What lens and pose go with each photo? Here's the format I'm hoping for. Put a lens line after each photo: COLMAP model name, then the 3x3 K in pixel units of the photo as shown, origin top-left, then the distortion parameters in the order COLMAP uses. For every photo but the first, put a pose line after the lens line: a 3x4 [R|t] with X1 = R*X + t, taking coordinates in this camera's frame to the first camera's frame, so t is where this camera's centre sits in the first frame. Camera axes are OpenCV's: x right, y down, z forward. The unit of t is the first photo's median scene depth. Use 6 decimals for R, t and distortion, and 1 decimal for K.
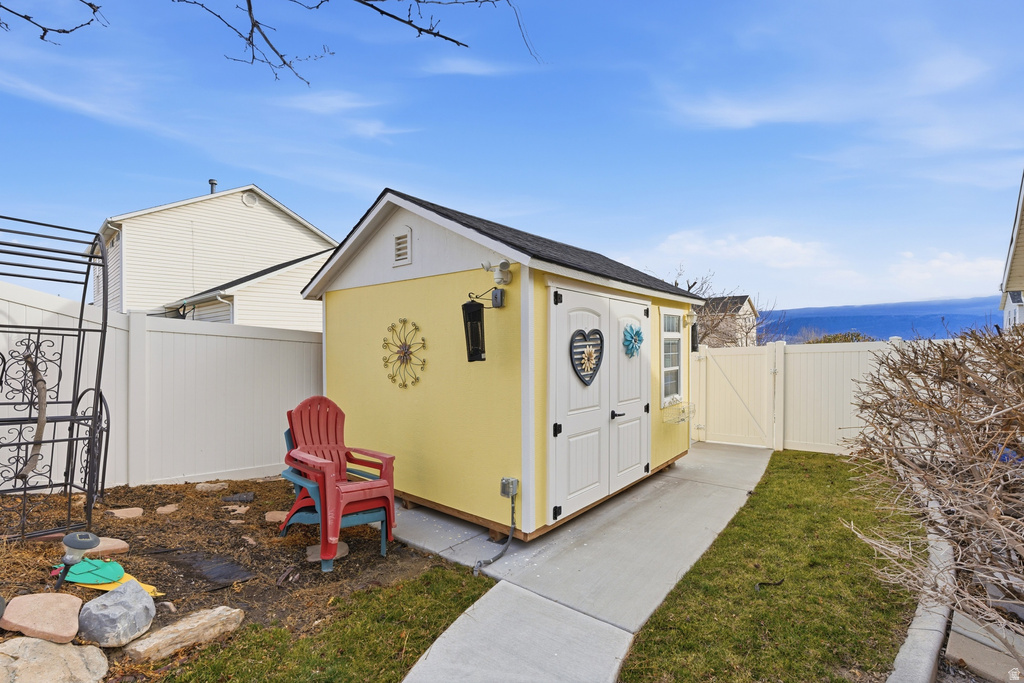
lens RADIAL K [[455.6, 0, 513.4], [0, 455.6, 339.6], [0, 0, 1]] dist [0.001947, 0.000154]
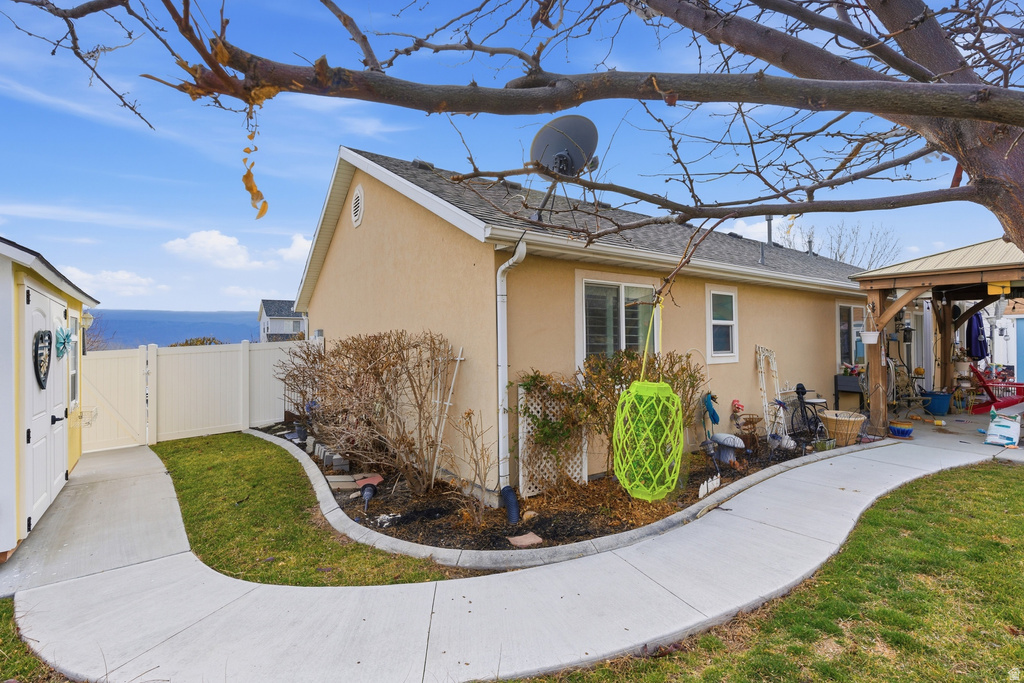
lens RADIAL K [[455.6, 0, 513.4], [0, 455.6, 339.6], [0, 0, 1]] dist [0.001947, 0.000154]
pose [[0.222391, 0.008450, 0.974921, -0.576811], [0.003131, 0.999951, -0.009381, 0.009699], [-0.974952, 0.005139, 0.222354, -0.181455]]
